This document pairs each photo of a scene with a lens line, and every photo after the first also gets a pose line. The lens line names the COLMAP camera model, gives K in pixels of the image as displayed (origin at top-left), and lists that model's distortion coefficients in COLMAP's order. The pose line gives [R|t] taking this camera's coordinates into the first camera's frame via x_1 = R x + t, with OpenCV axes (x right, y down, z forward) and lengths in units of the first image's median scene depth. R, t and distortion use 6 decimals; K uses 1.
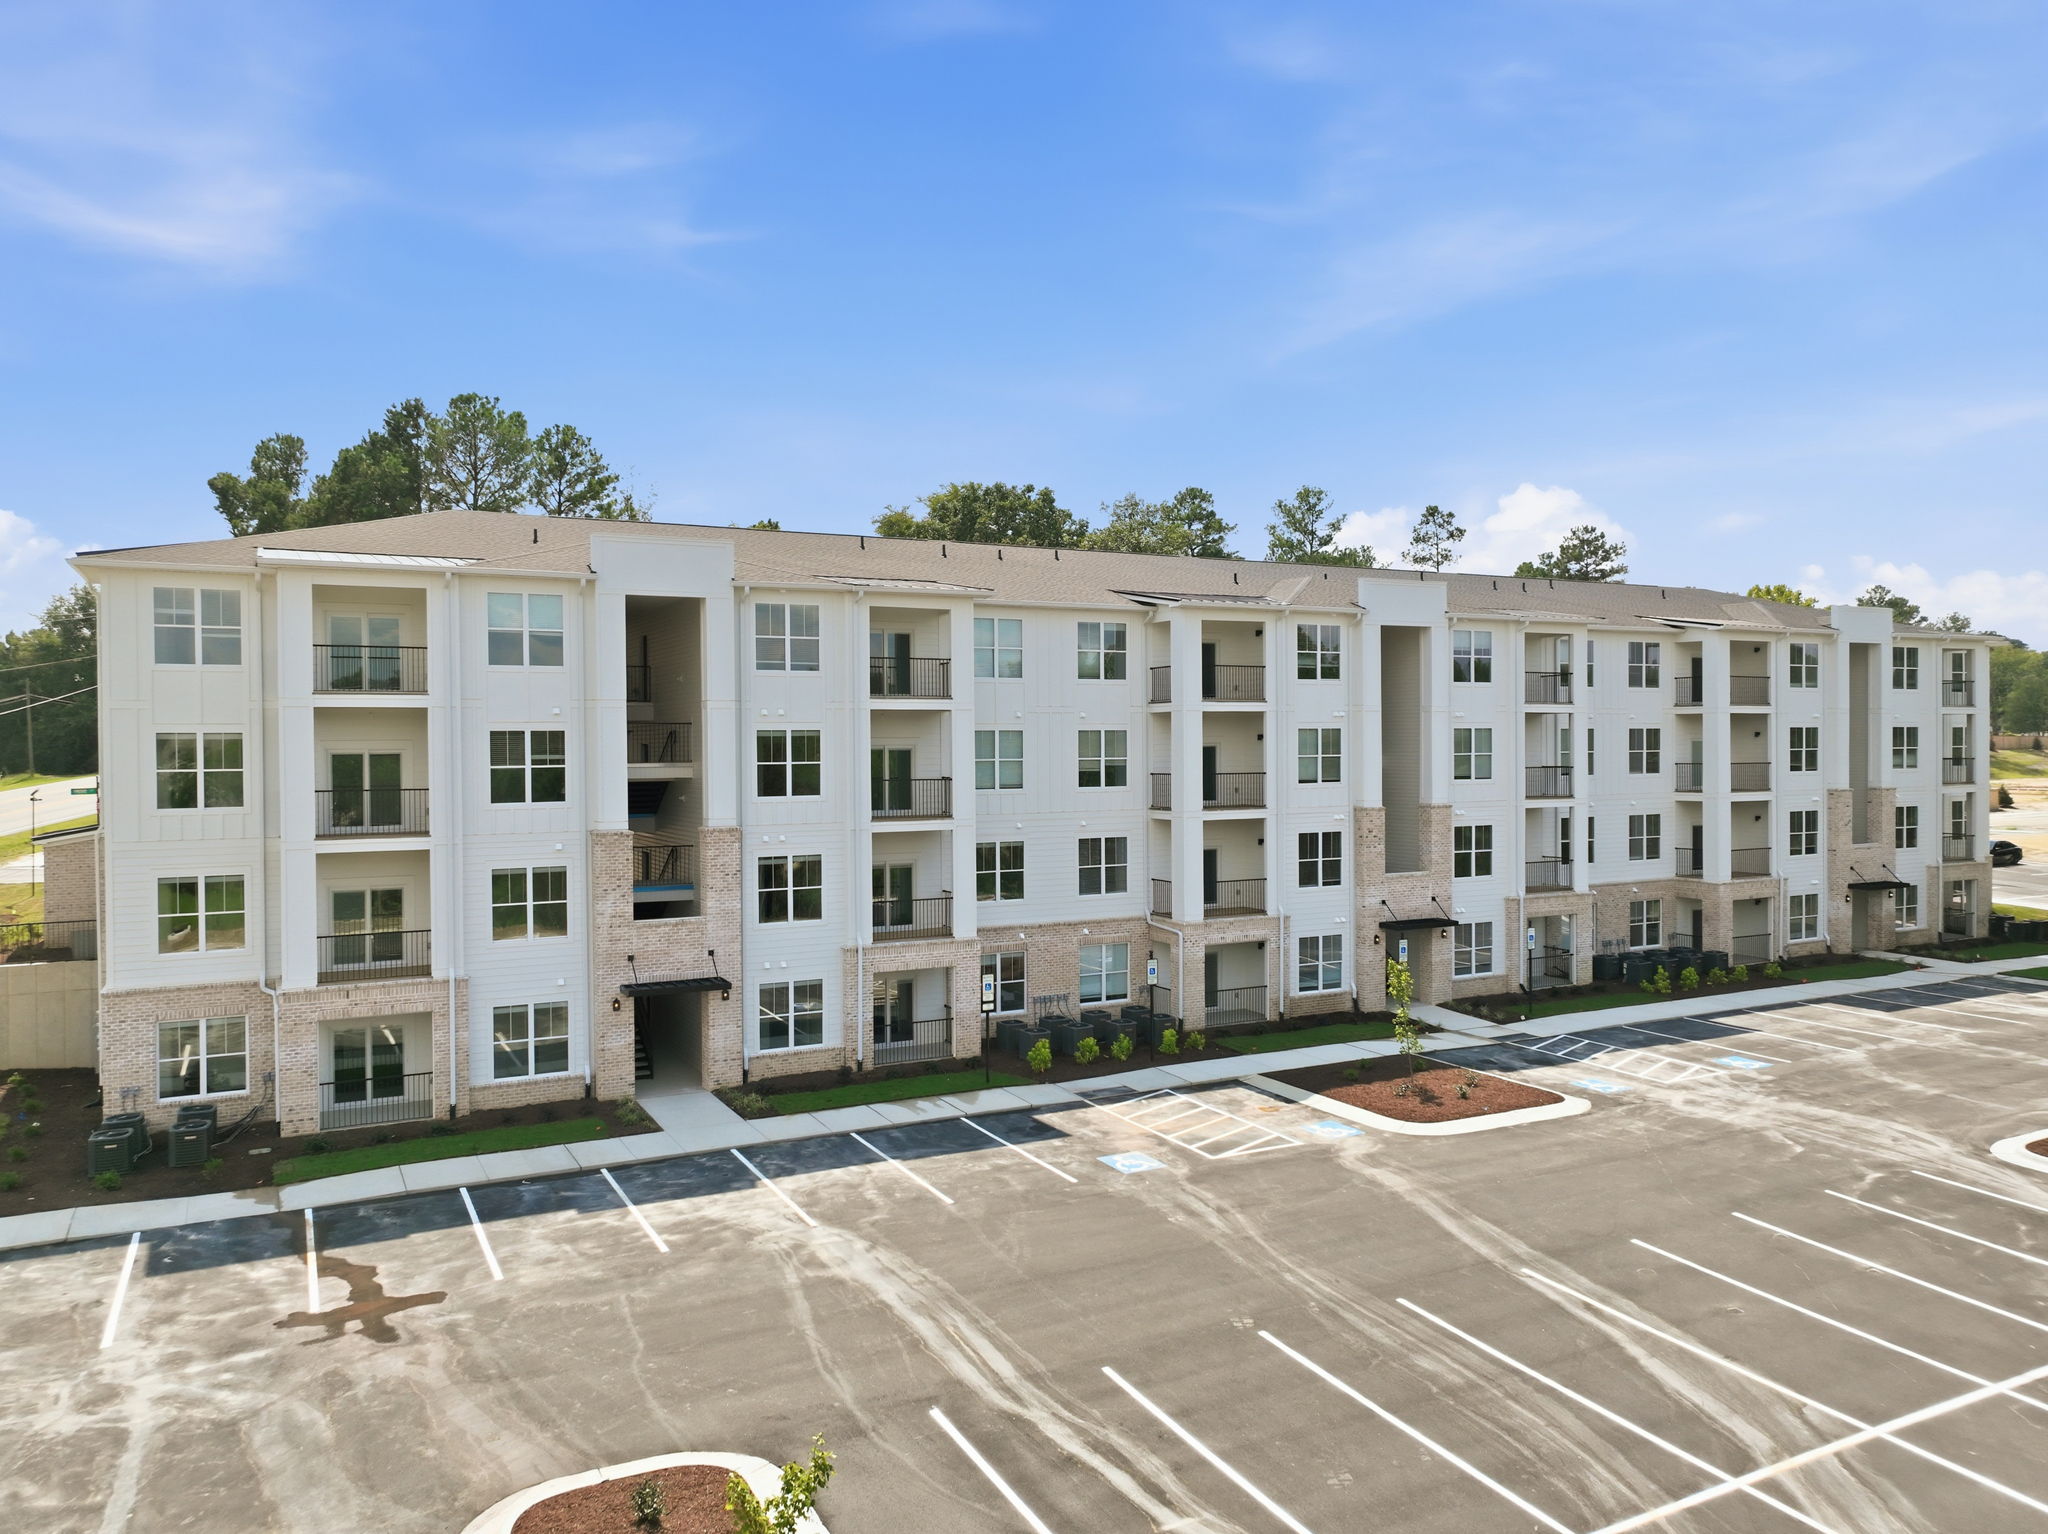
lens RADIAL K [[1457.1, 0, 1055.8], [0, 1457.1, 623.4], [0, 0, 1]] dist [-0.000969, 0.010152]
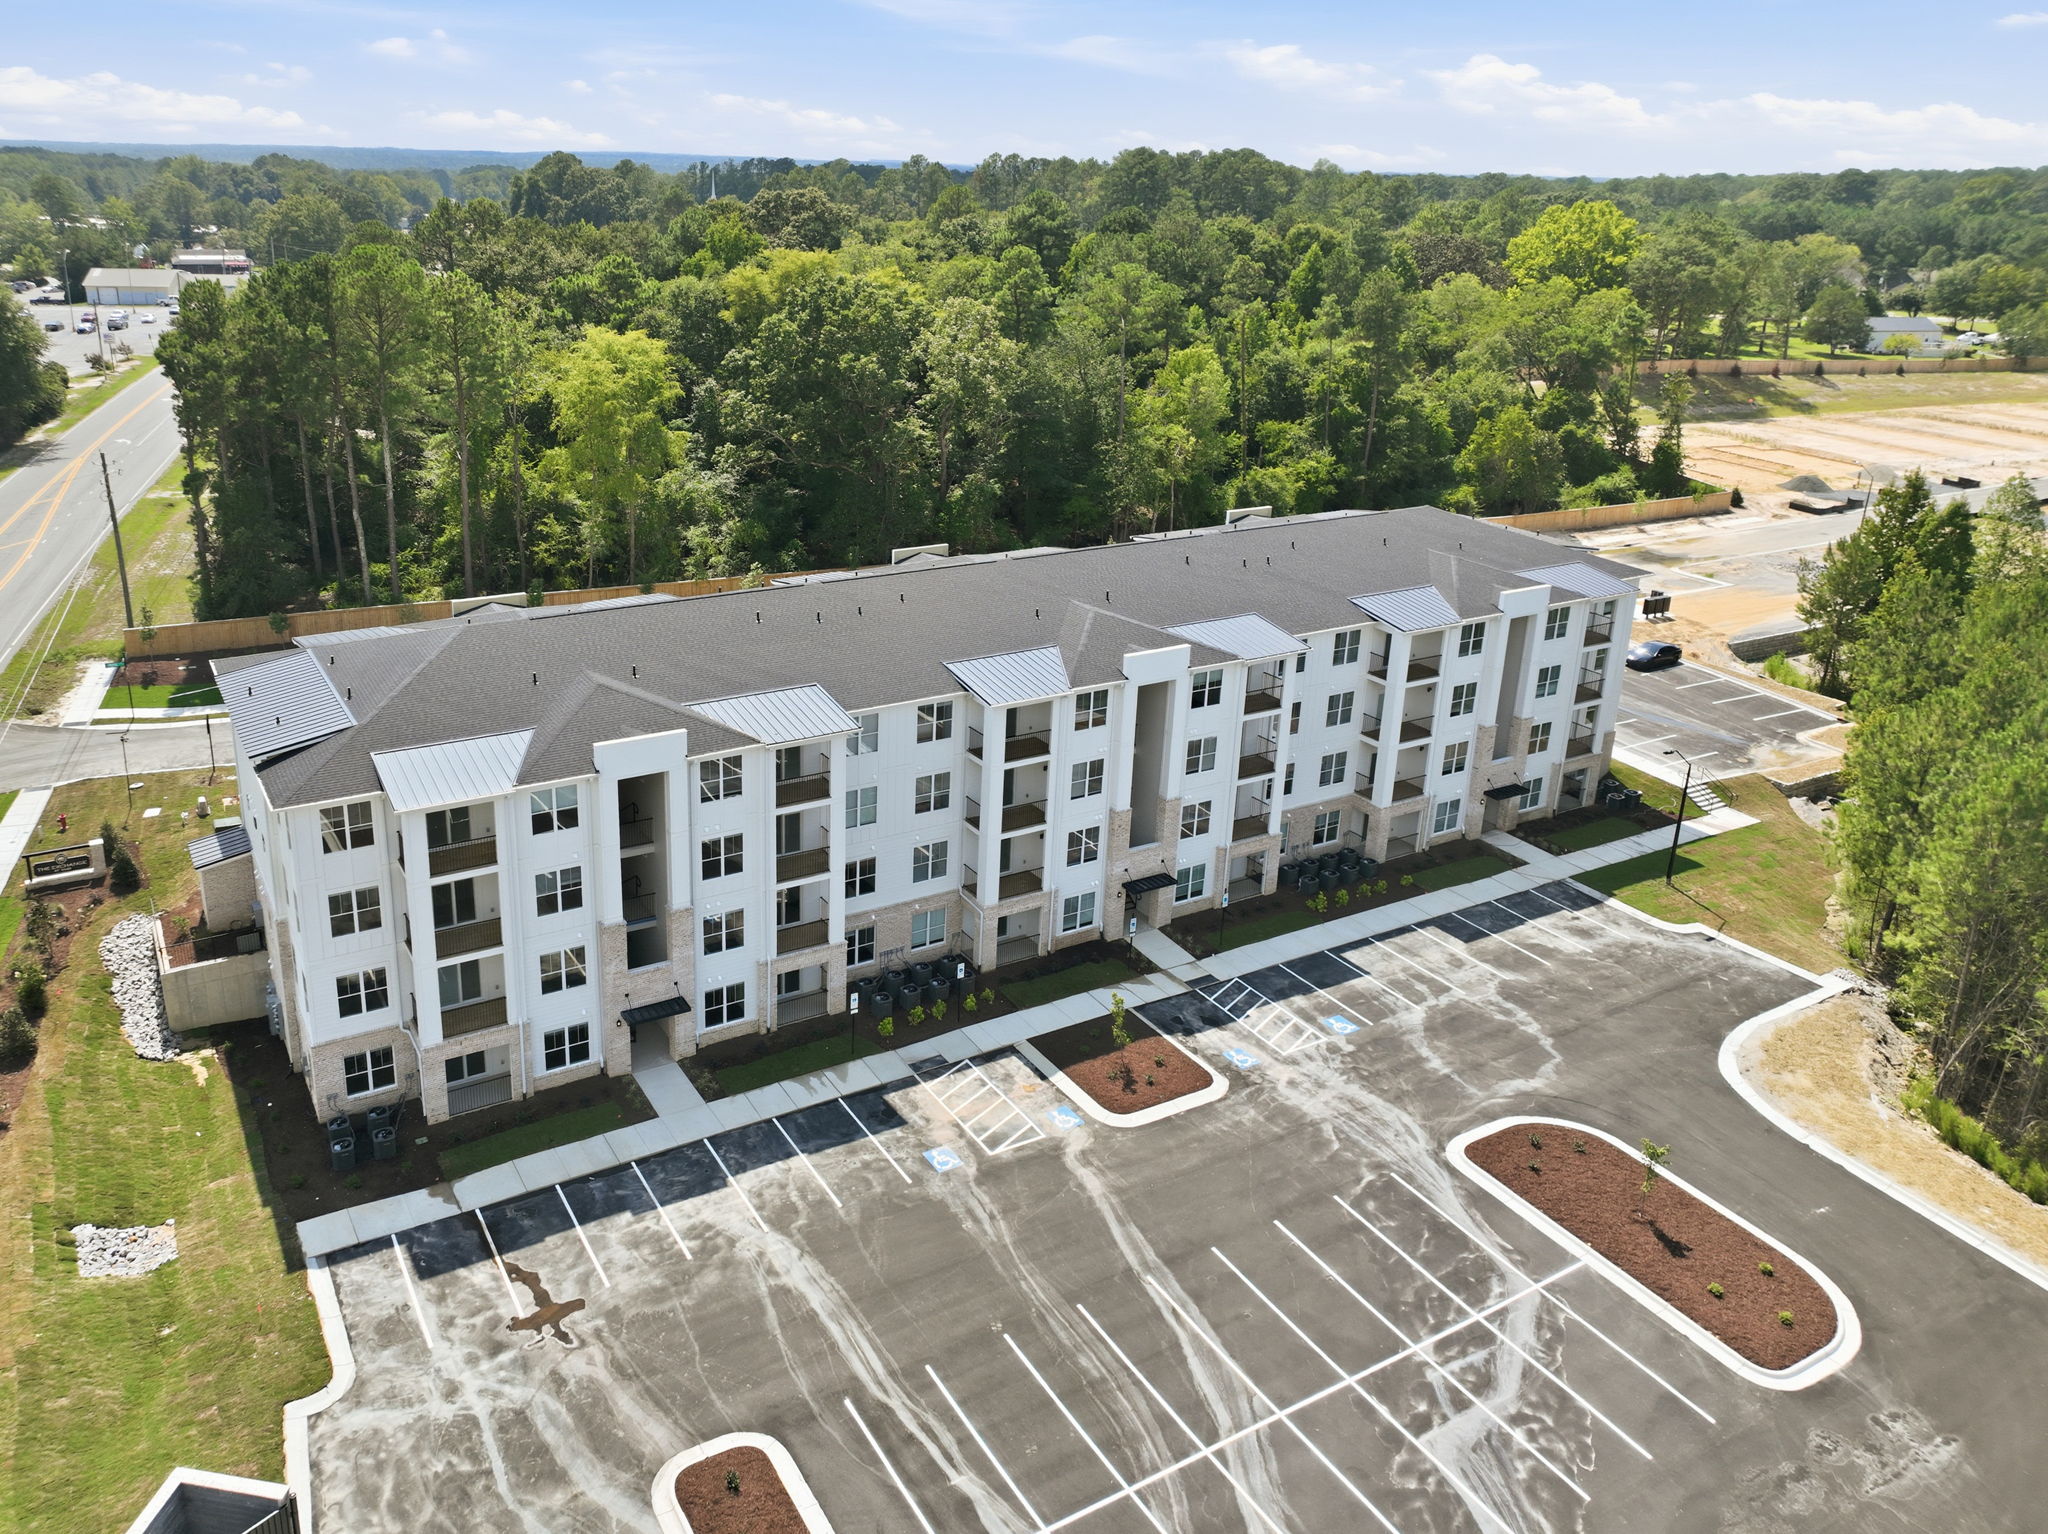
lens RADIAL K [[1541.2, 0, 918.2], [0, 1541.2, 484.2], [0, 0, 1]] dist [0.002497, 0.001029]
pose [[0.999233, 0.022763, 0.031848, -0.043878], [-0.030610, 0.961482, 0.273159, -0.737115], [-0.024404, -0.273924, 0.961442, -0.432707]]
